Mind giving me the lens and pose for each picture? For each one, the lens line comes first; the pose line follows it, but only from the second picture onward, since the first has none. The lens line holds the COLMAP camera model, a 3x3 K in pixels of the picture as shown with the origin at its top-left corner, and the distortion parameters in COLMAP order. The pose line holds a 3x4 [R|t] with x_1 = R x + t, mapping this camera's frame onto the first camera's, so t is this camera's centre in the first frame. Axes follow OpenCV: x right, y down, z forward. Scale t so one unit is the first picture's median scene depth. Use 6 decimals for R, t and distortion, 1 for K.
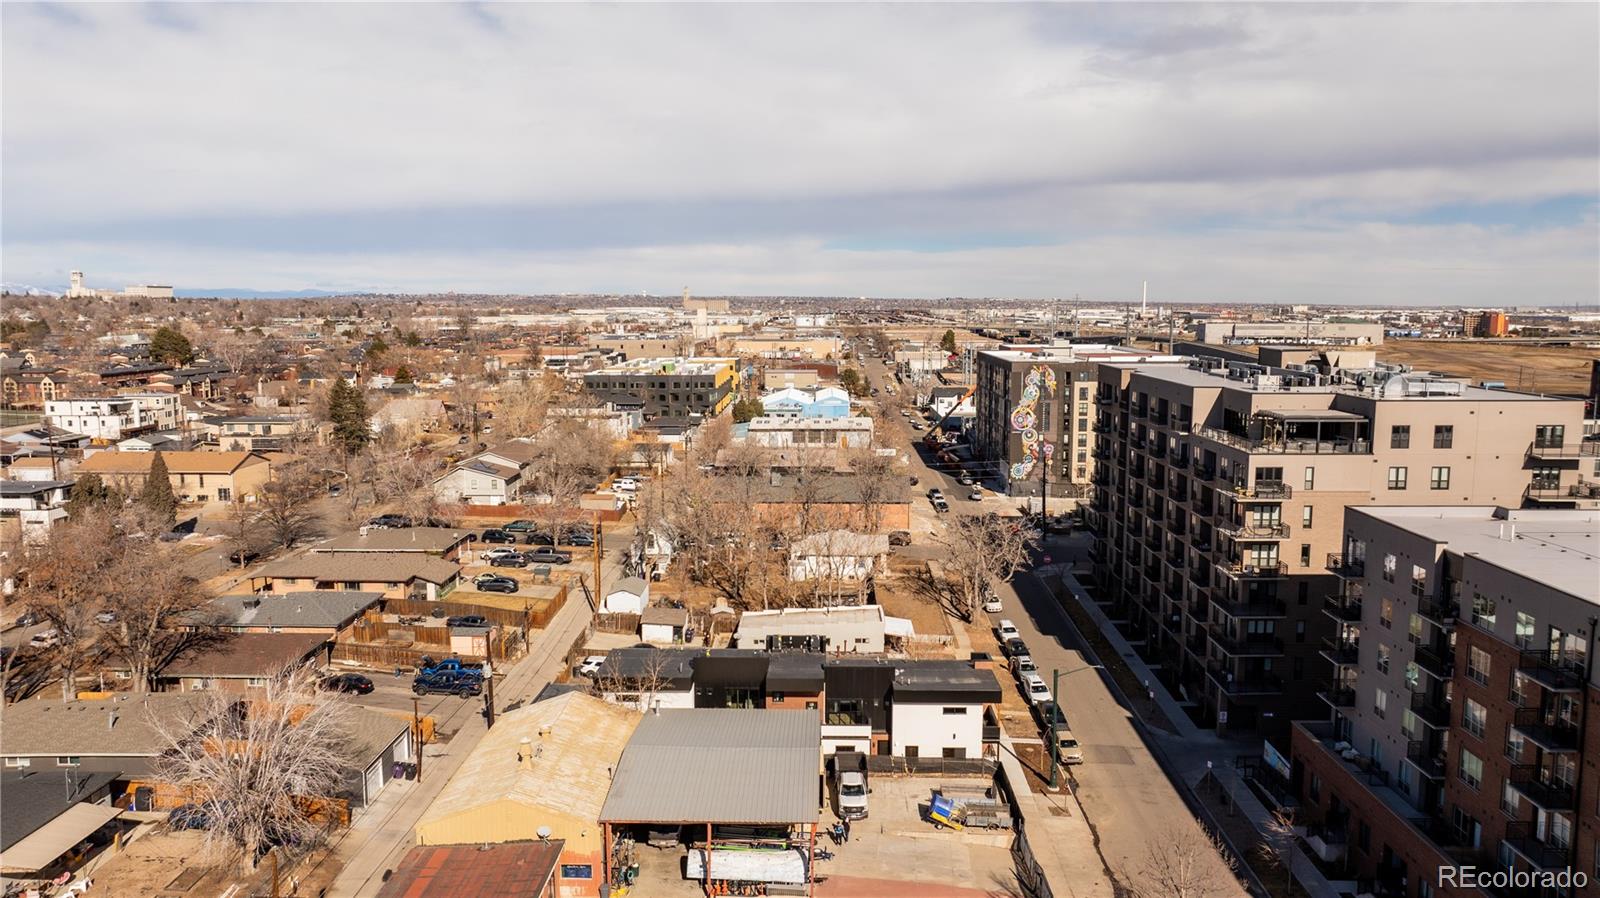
lens RADIAL K [[1145.8, 0, 803.9], [0, 1145.8, 353.1], [0, 0, 1]] dist [-0.010310, -0.006588]
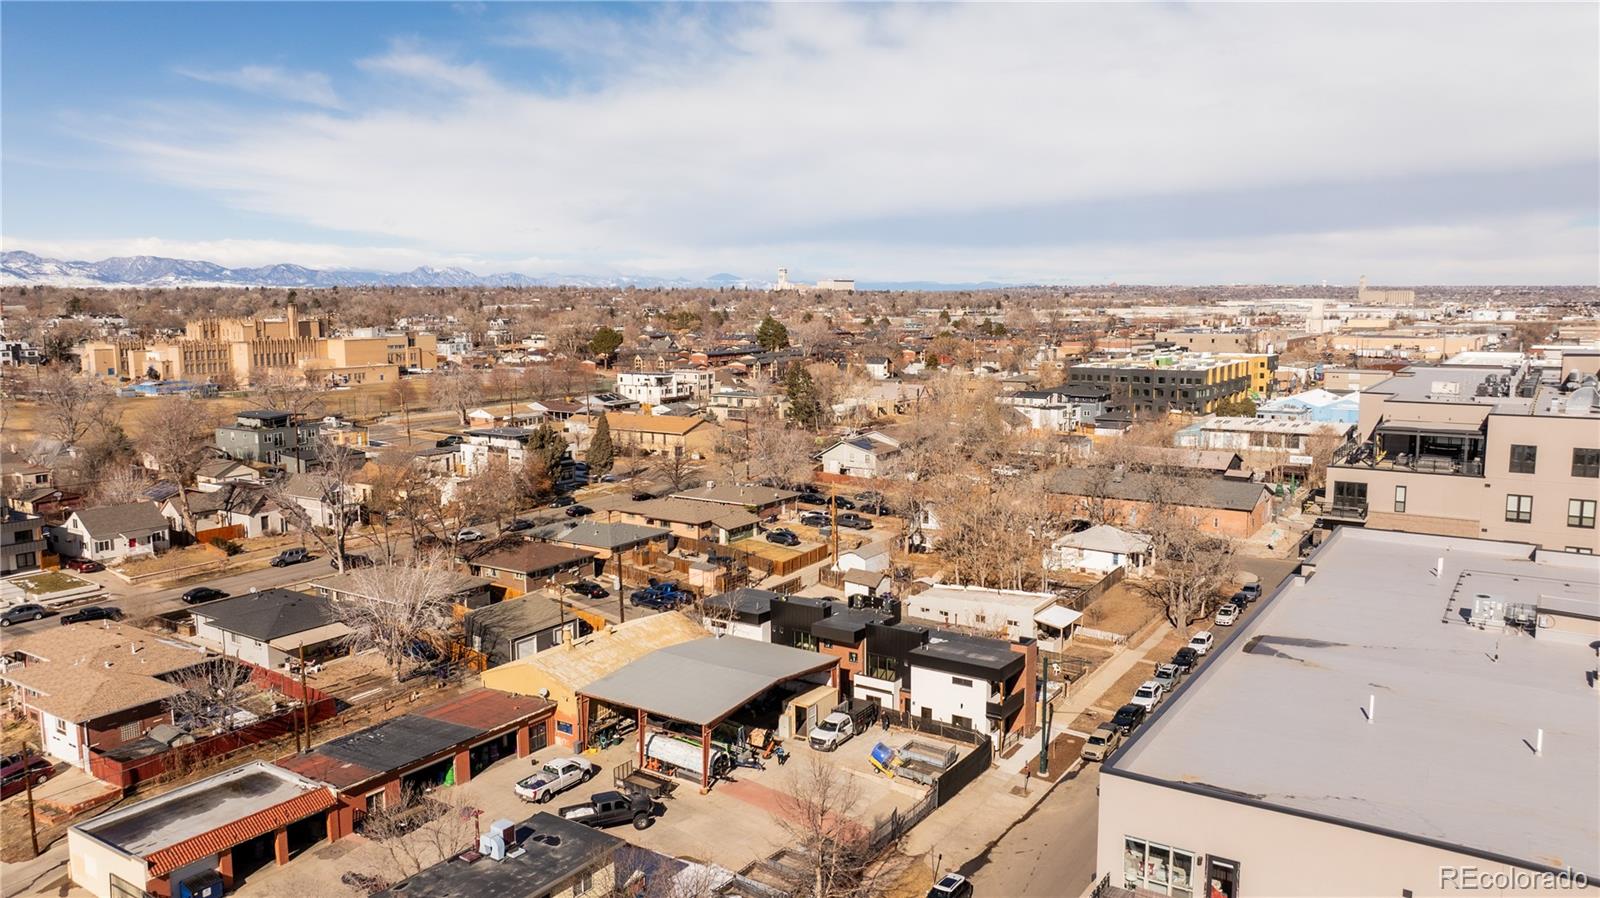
lens RADIAL K [[1169.8, 0, 795.6], [0, 1169.8, 336.7], [0, 0, 1]] dist [0.000711, -0.004536]
pose [[0.839166, 0.016507, -0.543625, 0.419032], [-0.020549, 0.999788, -0.001361, -0.002825], [0.543487, 0.012313, 0.839327, -0.001468]]
